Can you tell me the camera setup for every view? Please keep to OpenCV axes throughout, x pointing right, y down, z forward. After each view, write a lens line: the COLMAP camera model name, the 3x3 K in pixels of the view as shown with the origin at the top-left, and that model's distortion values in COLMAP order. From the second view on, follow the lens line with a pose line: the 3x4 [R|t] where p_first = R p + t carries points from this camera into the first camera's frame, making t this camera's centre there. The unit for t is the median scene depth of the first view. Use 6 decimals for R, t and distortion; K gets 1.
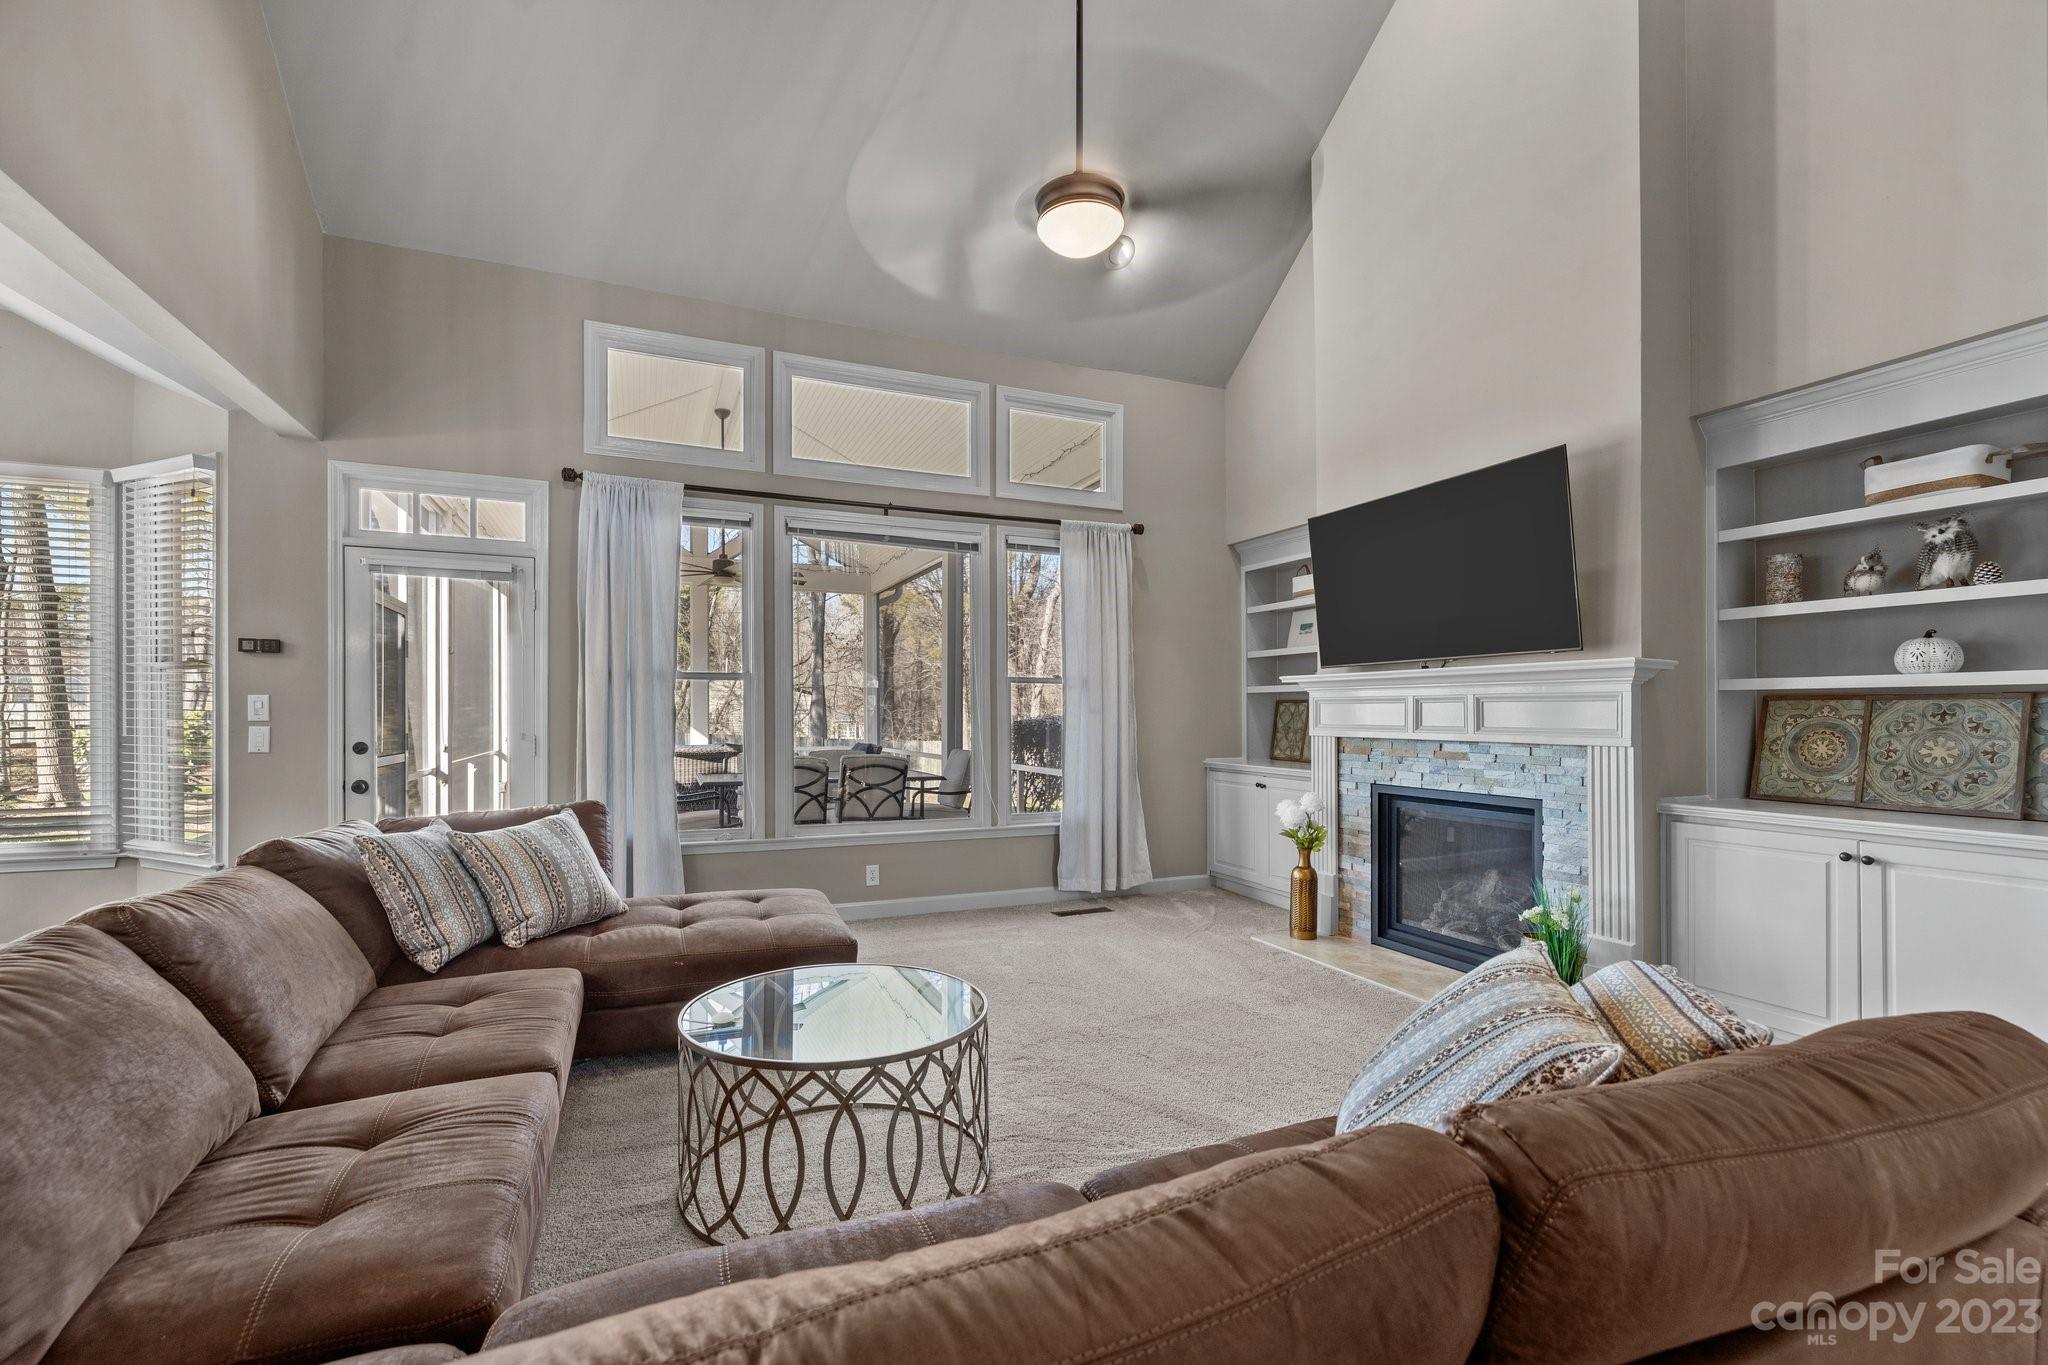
lens RADIAL K [[875.0, 0, 1024.5], [0, 875.0, 713.8], [0, 0, 1]] dist [-0.003911, -0.000069]
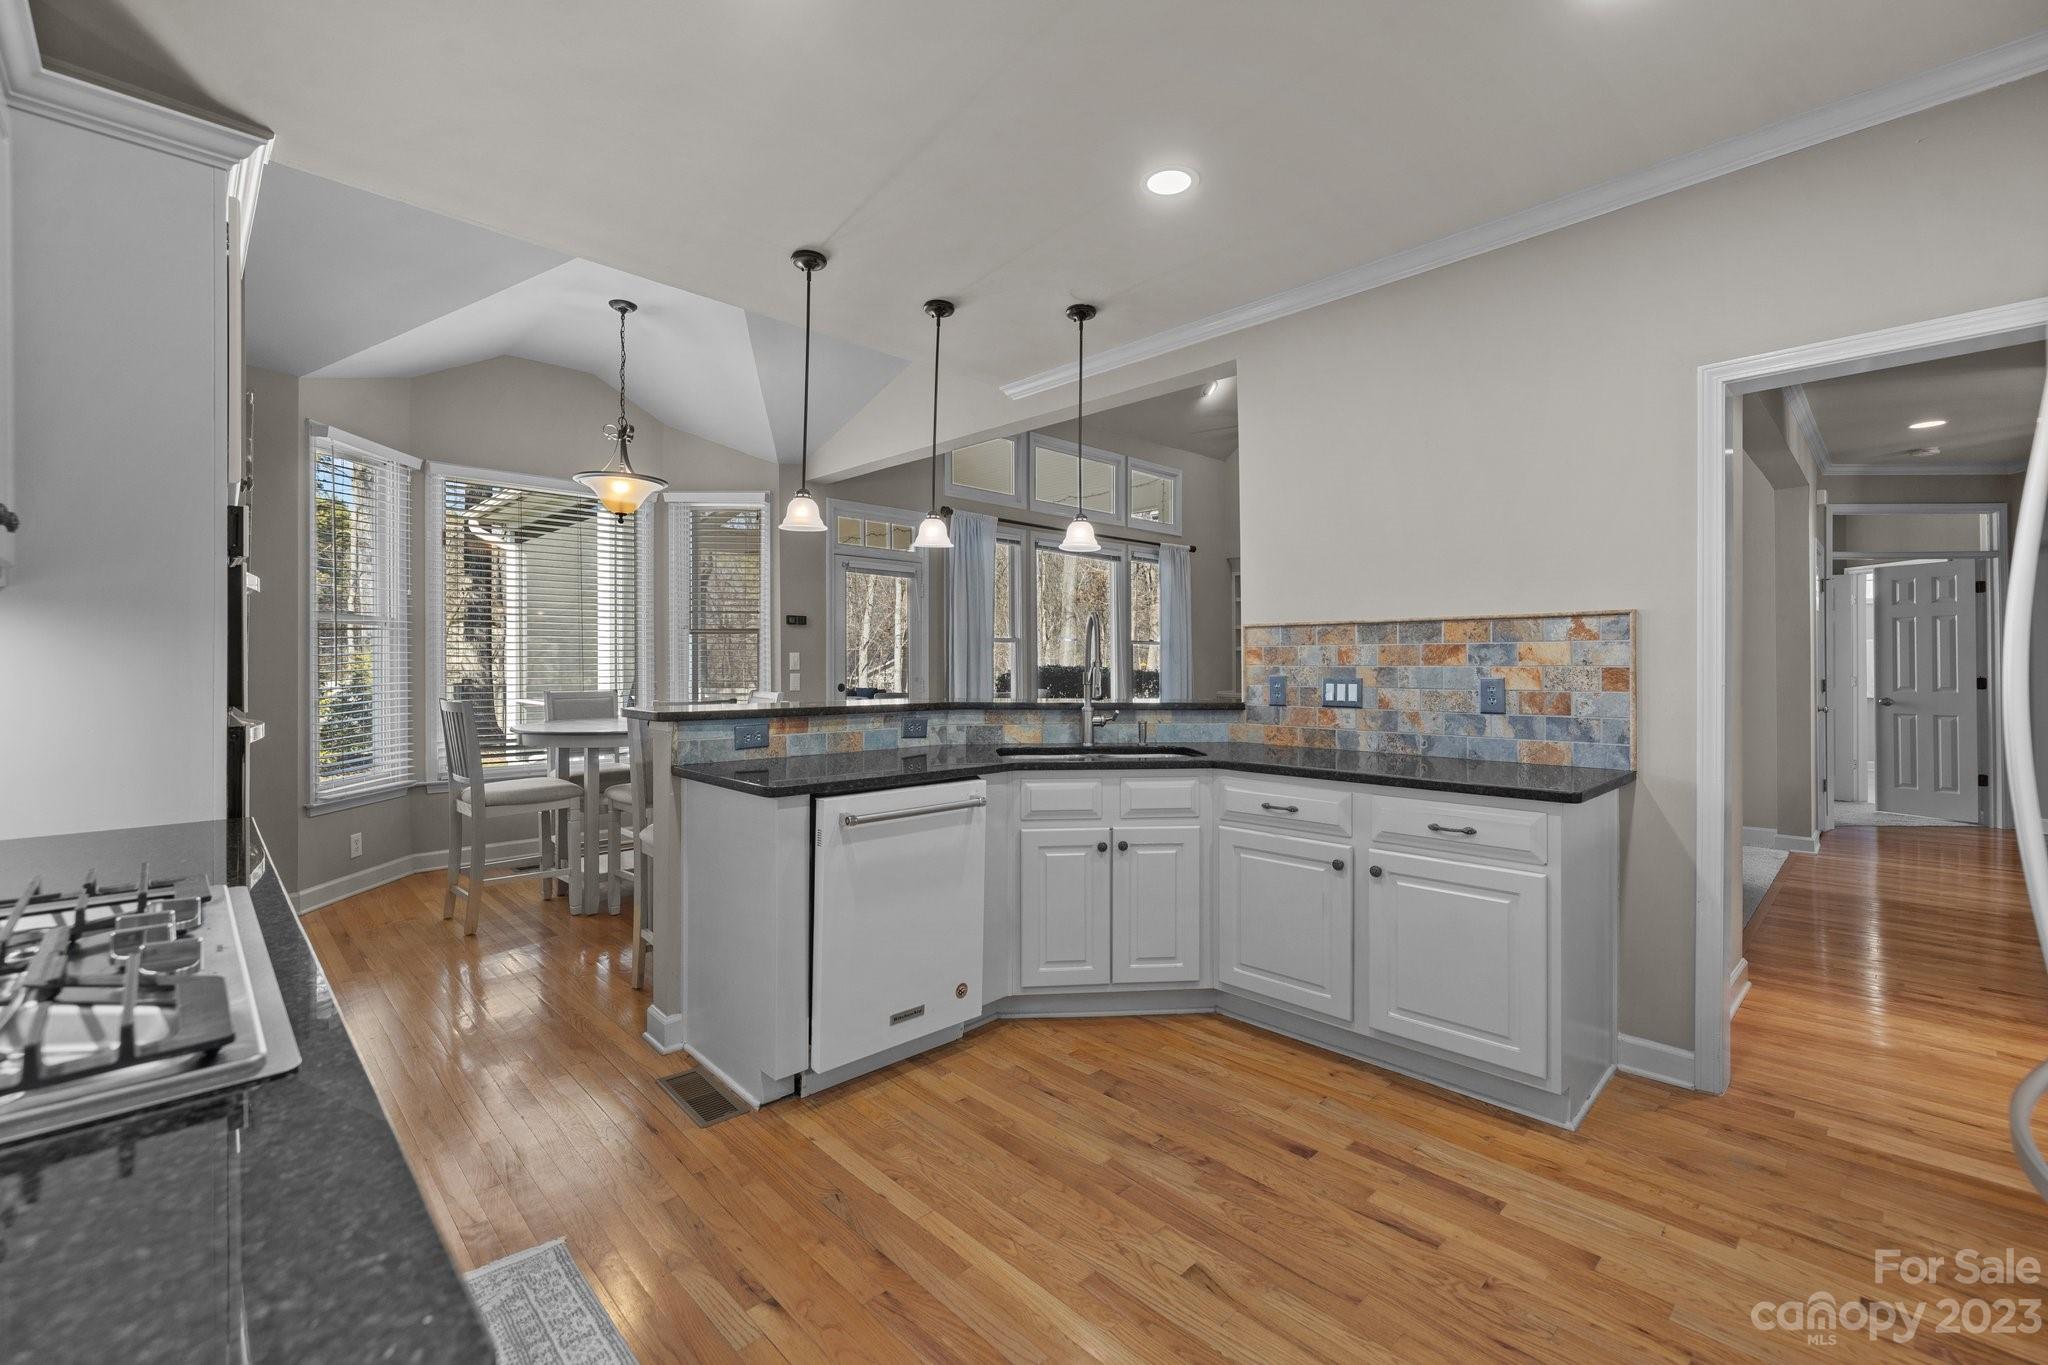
lens RADIAL K [[875.0, 0, 1029.0], [0, 875.0, 653.9], [0, 0, 1]] dist [-0.003911, -0.000069]
pose [[0.931755, 0.001944, 0.363082, -0.801623], [0.002027, 0.999942, -0.010556, -0.002074], [-0.363081, 0.010572, 0.931697, -0.421870]]
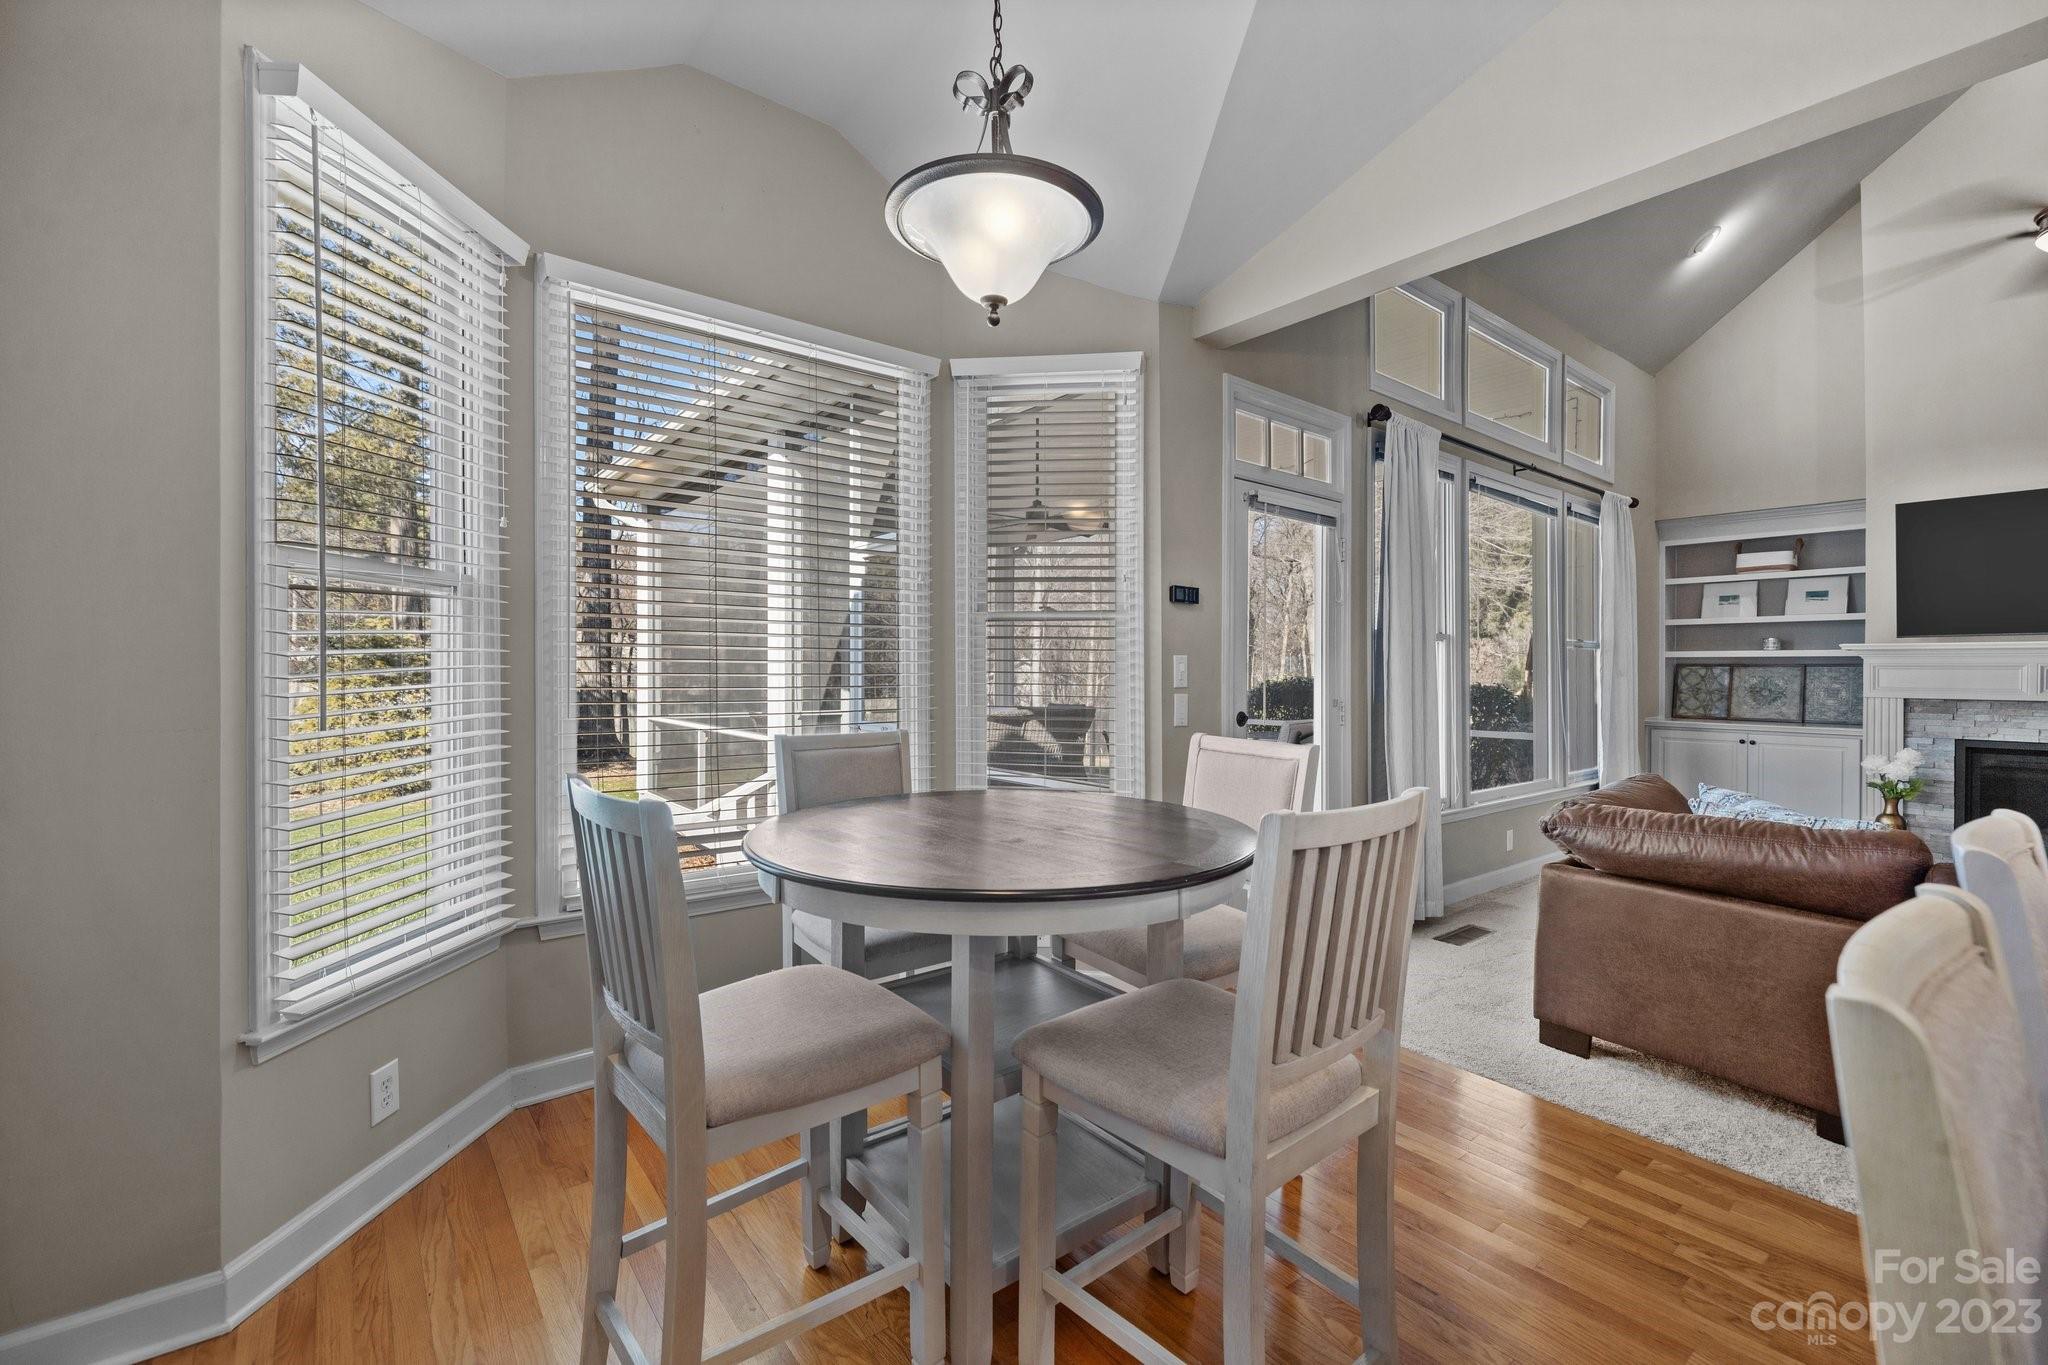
lens RADIAL K [[875.0, 0, 1026.9], [0, 875.0, 669.6], [0, 0, 1]] dist [-0.003911, -0.000069]
pose [[0.963082, 0.003345, 0.269187, -0.944283], [-0.003084, 0.999994, -0.001395, -0.005168], [-0.269190, 0.000513, 0.963087, 0.192359]]
